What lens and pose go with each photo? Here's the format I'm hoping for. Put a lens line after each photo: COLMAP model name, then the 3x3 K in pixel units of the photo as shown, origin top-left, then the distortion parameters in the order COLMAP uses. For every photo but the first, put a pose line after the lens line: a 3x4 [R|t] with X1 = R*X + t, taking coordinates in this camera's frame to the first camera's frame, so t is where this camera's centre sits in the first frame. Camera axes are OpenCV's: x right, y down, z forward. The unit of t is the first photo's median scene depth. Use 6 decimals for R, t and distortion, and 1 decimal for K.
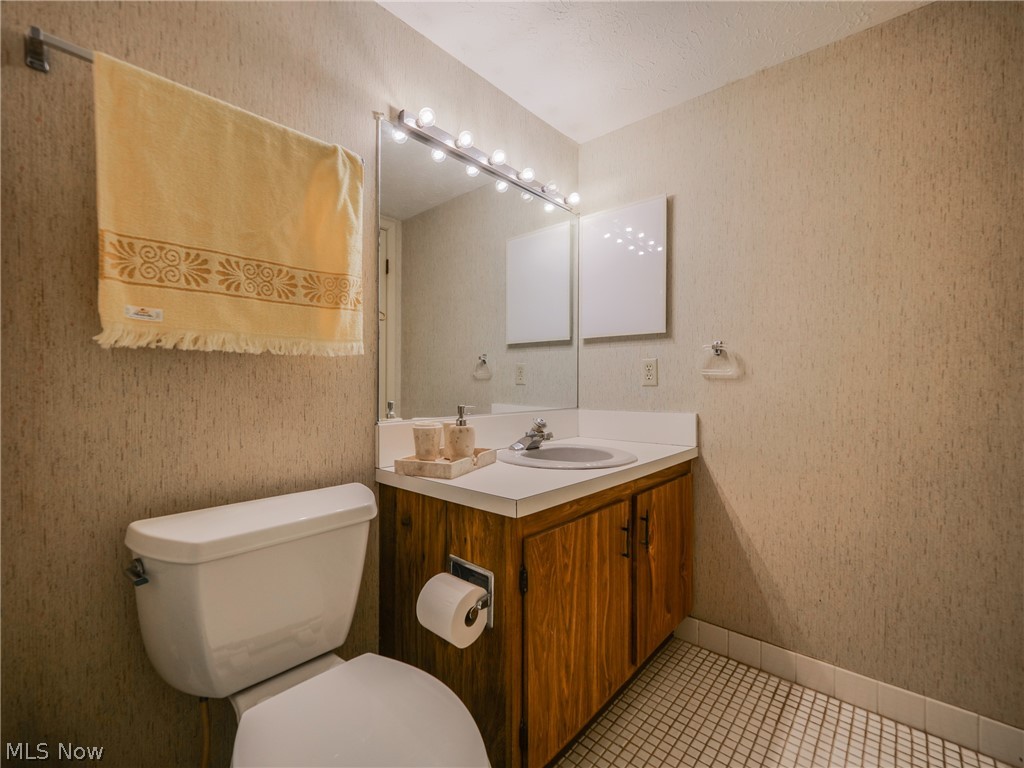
lens RADIAL K [[447.8, 0, 505.5], [0, 447.8, 384.7], [0, 0, 1]] dist [-0.002420, 0.000231]
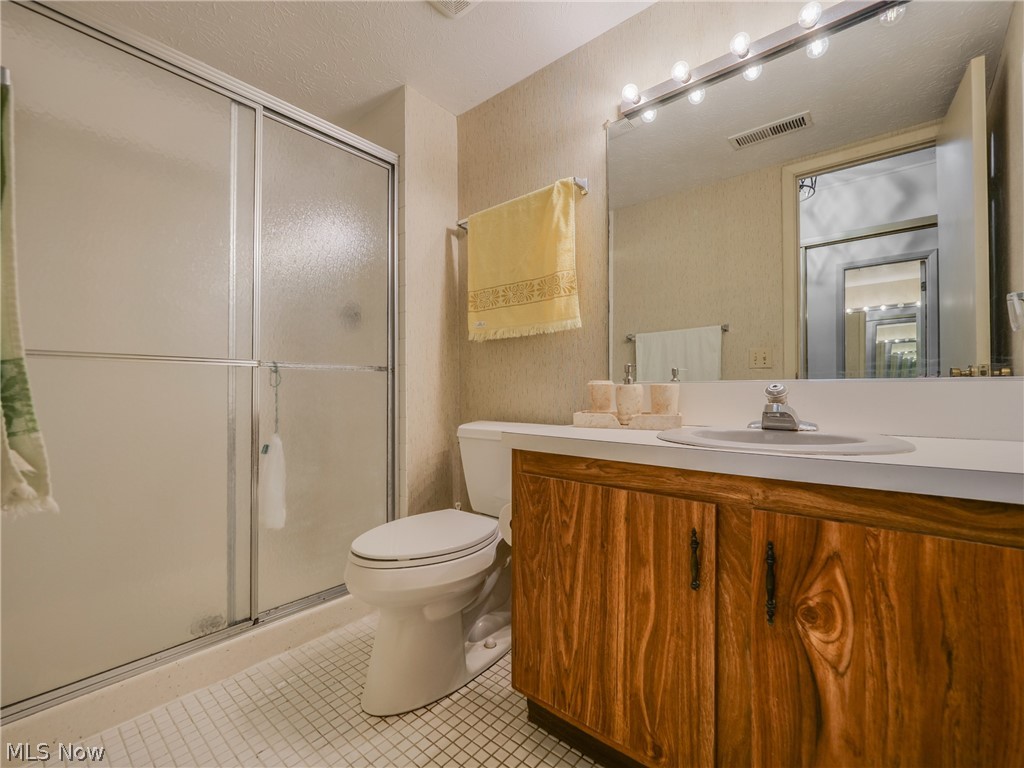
lens RADIAL K [[447.8, 0, 505.4], [0, 447.8, 386.8], [0, 0, 1]] dist [-0.002420, 0.000231]
pose [[0.022067, -0.009124, -0.999715, 1.064311], [-0.003029, 0.999953, -0.009193, 0.126591], [0.999752, 0.003230, 0.022038, 0.848759]]
